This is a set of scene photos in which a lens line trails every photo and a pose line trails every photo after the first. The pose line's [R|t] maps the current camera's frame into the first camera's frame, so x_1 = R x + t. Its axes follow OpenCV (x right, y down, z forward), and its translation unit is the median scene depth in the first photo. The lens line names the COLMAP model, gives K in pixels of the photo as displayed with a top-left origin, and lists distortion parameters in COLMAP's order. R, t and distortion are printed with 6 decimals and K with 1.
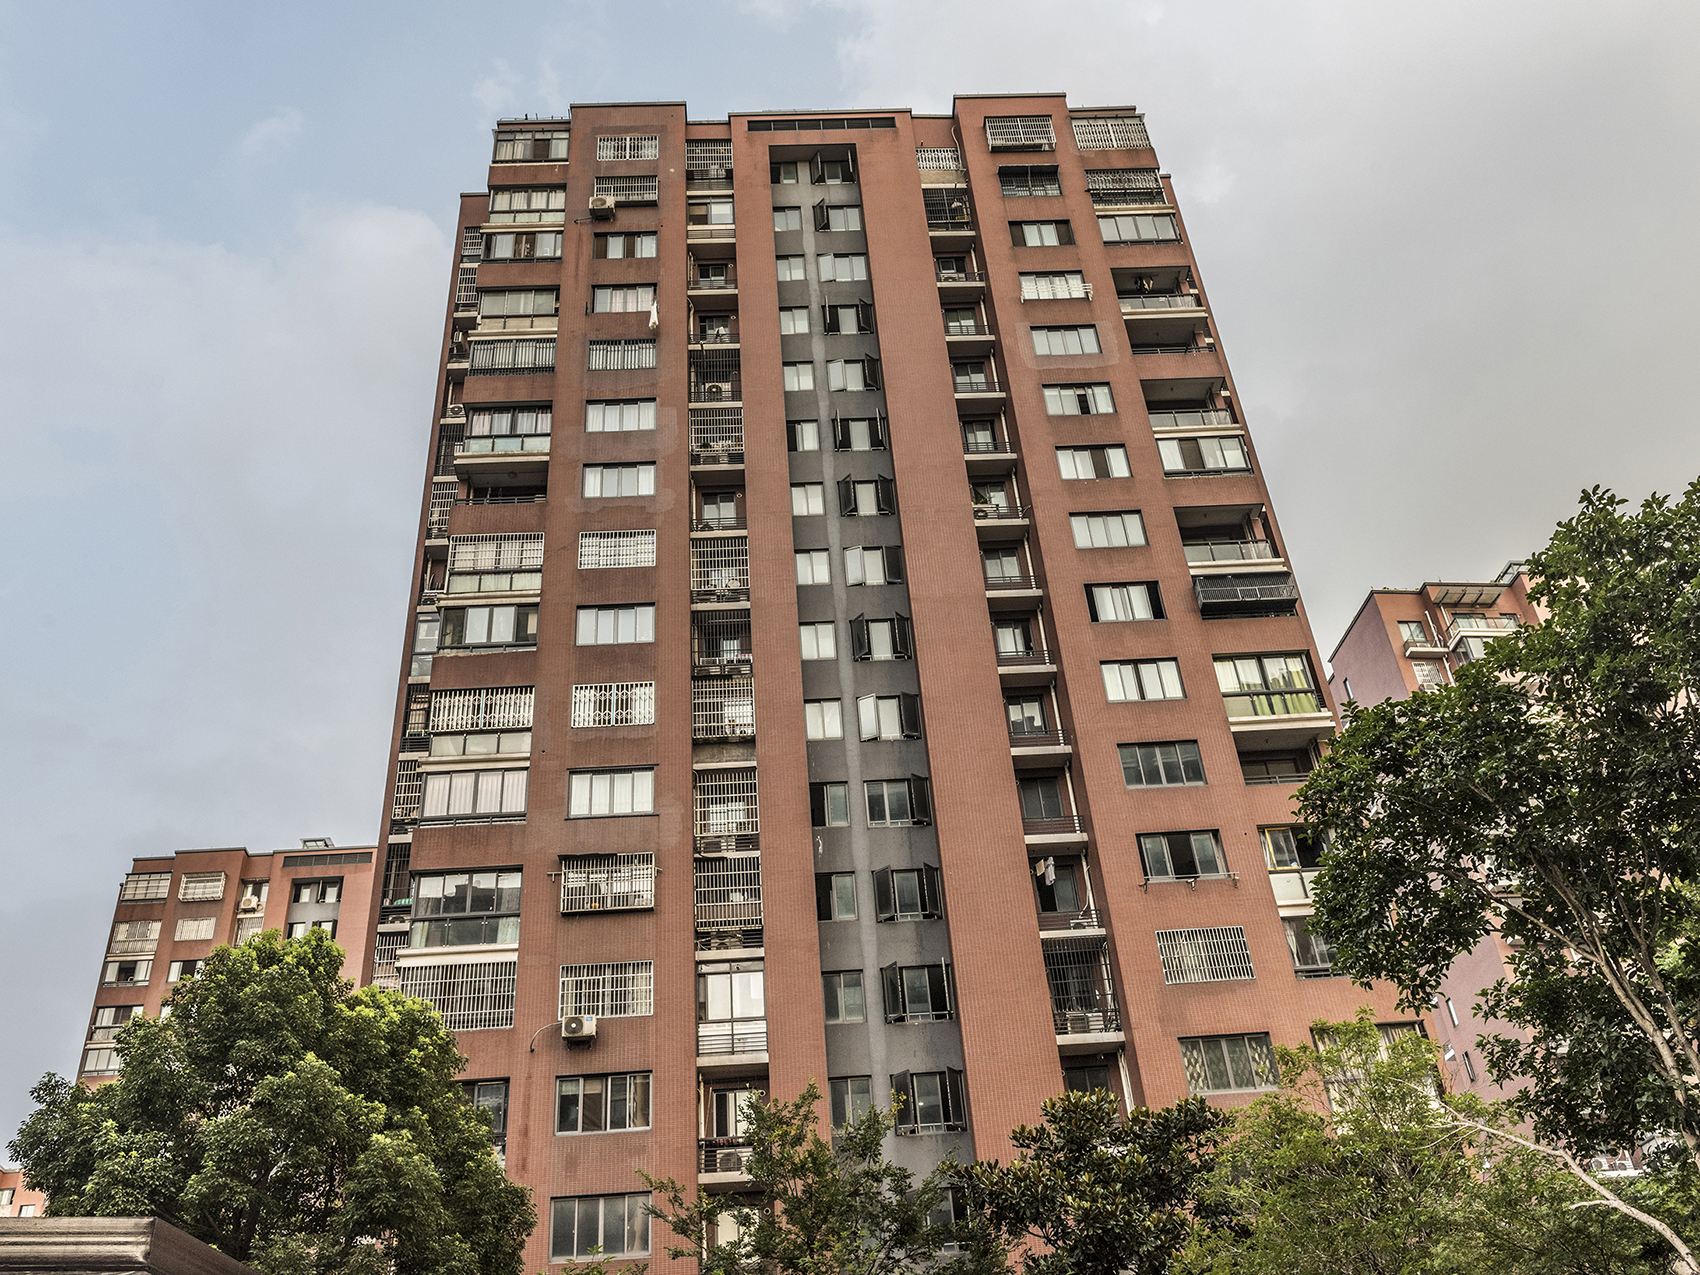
lens RADIAL K [[1507.0, 0, 838.9], [0, 1507.0, 634.0], [0, 0, 1]] dist [-0.008185, 0.002420]
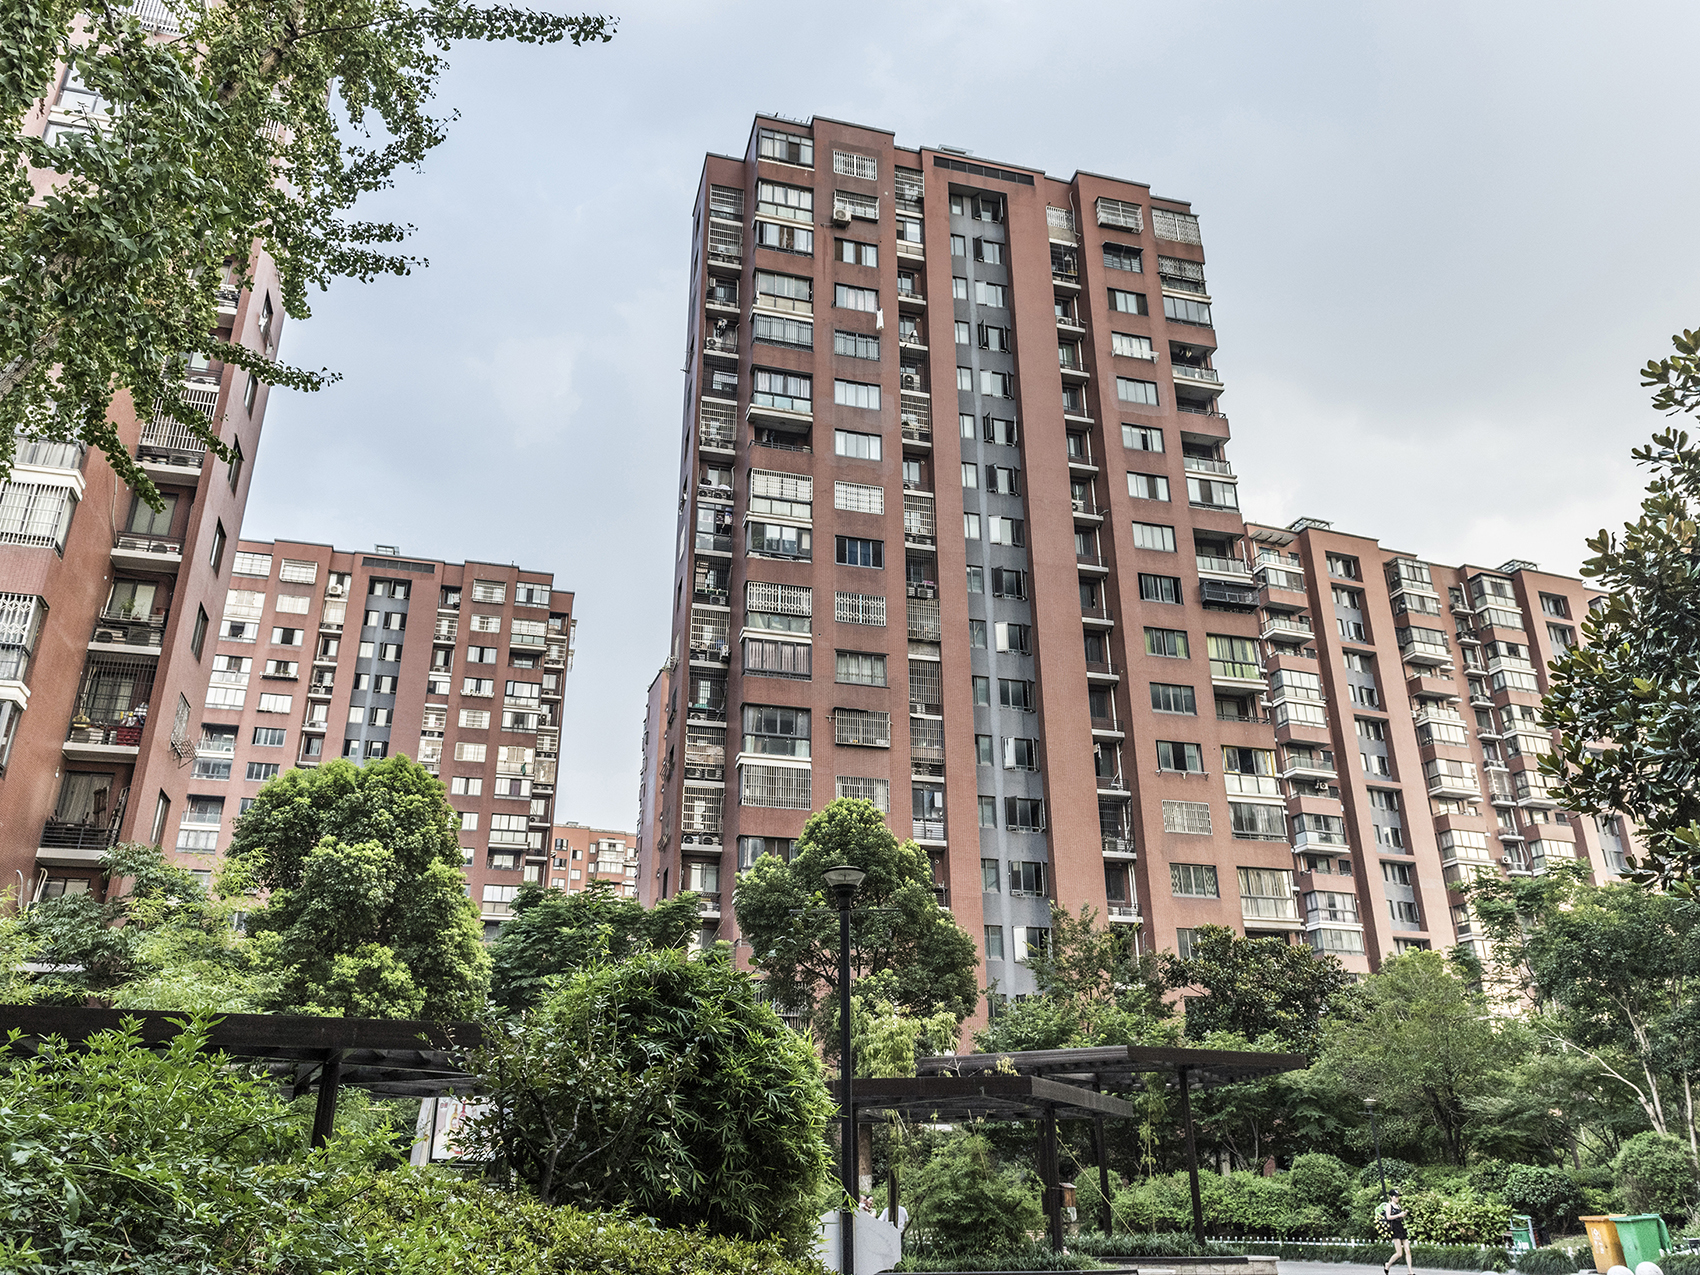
lens RADIAL K [[1281.9, 0, 847.7], [0, 1281.9, 638.0], [0, 0, 1]] dist [0.004872, -0.011252]
pose [[0.967163, 0.155660, 0.200911, -0.349359], [-0.195029, 0.961427, 0.193961, -0.149152], [-0.162970, -0.226776, 0.960215, -0.243151]]
